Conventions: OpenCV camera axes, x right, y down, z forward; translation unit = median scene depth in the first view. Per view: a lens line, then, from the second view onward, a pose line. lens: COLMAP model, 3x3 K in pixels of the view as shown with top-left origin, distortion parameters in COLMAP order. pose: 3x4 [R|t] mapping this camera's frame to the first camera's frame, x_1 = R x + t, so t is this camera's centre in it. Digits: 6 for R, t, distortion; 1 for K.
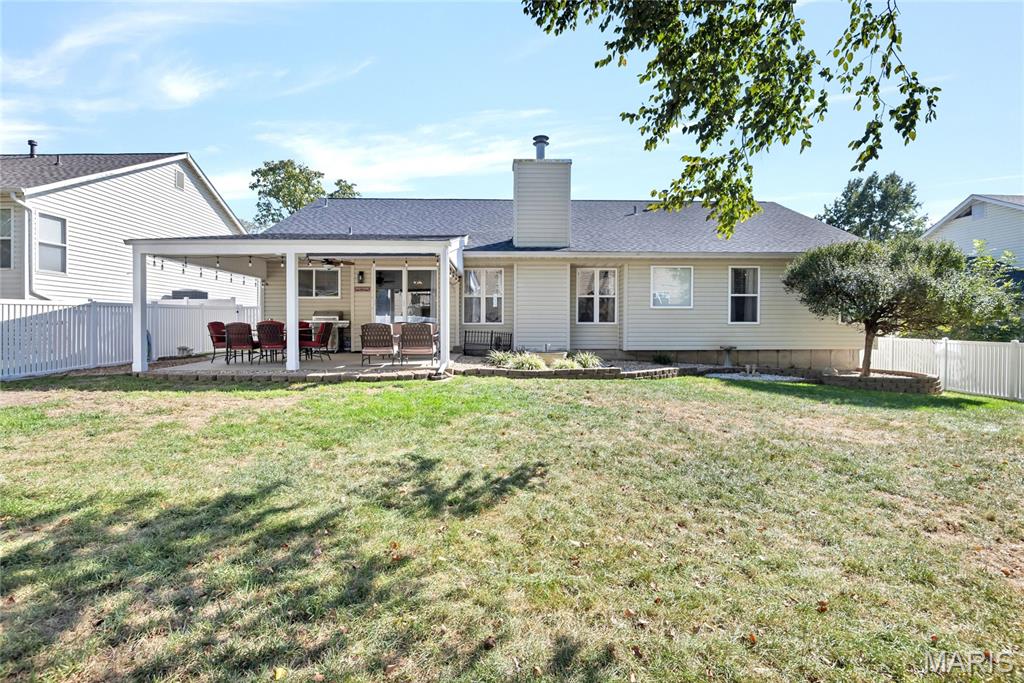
lens RADIAL K [[475.4, 0, 512.8], [0, 475.4, 332.1], [0, 0, 1]] dist [-0.002105, -0.000107]
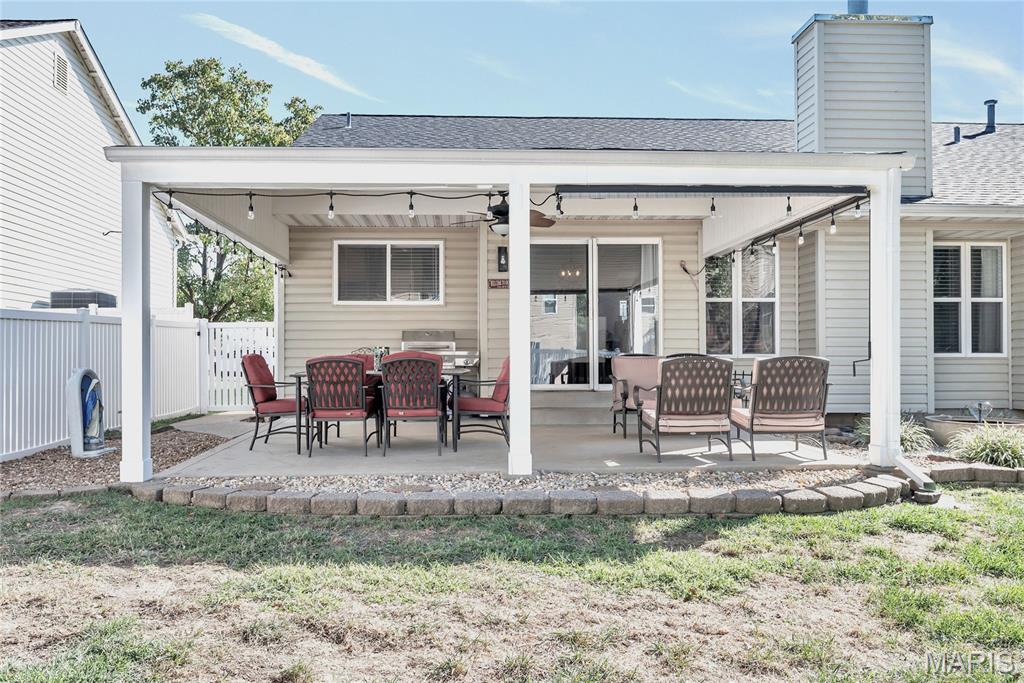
lens RADIAL K [[774.1, 0, 509.6], [0, 774.1, 349.5], [0, 0, 1]] dist [0.004860, -0.000108]
pose [[0.999721, -0.003292, 0.023394, -0.244380], [0.003894, 0.999661, -0.025731, -0.004398], [-0.023302, 0.025815, 0.999395, 0.173244]]
